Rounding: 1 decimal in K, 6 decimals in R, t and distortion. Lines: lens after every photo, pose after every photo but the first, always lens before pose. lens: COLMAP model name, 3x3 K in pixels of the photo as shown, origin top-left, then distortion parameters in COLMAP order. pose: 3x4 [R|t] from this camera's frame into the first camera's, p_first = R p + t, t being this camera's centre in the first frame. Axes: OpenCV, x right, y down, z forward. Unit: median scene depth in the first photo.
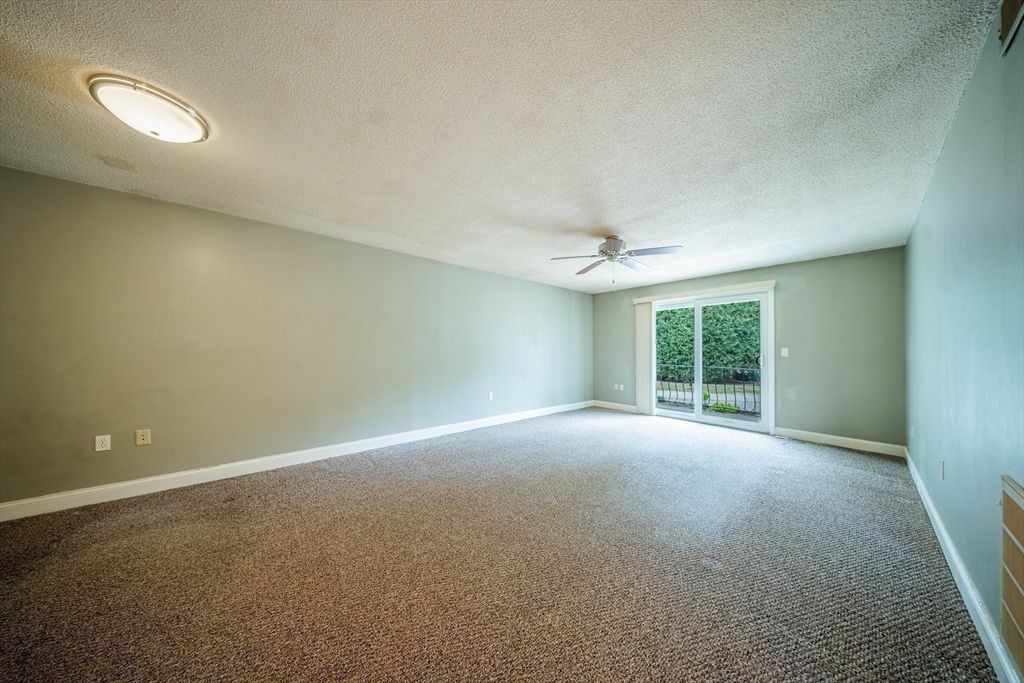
lens RADIAL K [[303.4, 0, 509.4], [0, 303.4, 341.5], [0, 0, 1]] dist [0.002019, -0.000449]
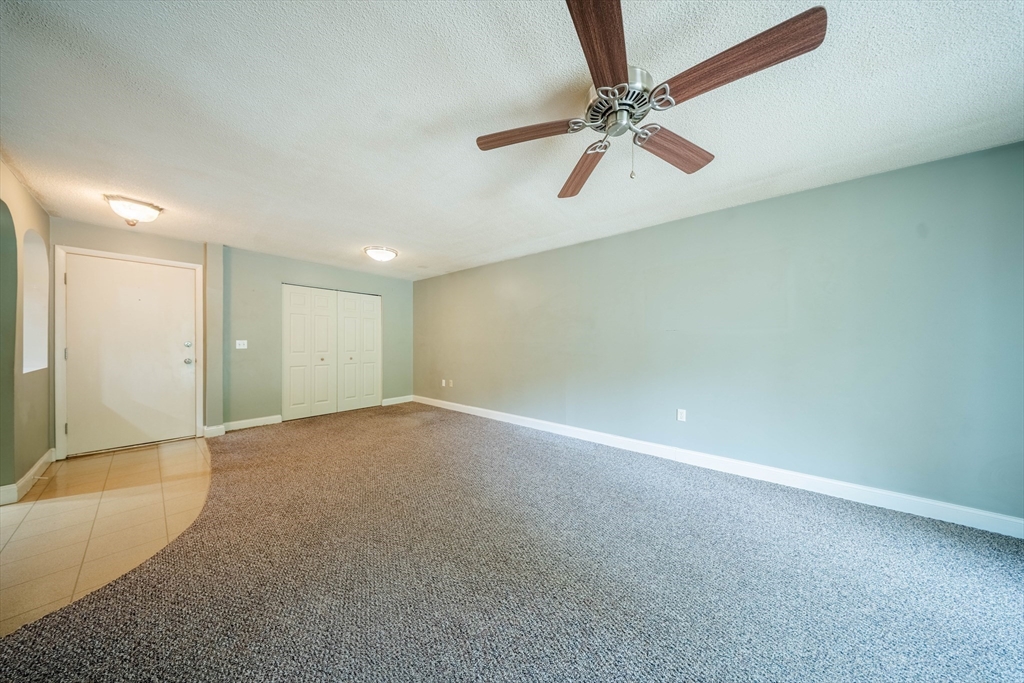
lens RADIAL K [[303.4, 0, 504.9], [0, 303.4, 336.6], [0, 0, 1]] dist [0.002019, -0.000449]
pose [[0.150242, -0.023286, -0.988375, 1.051842], [0.027958, 0.999423, -0.019296, 0.032121], [0.988254, -0.024733, 0.150806, 1.095348]]
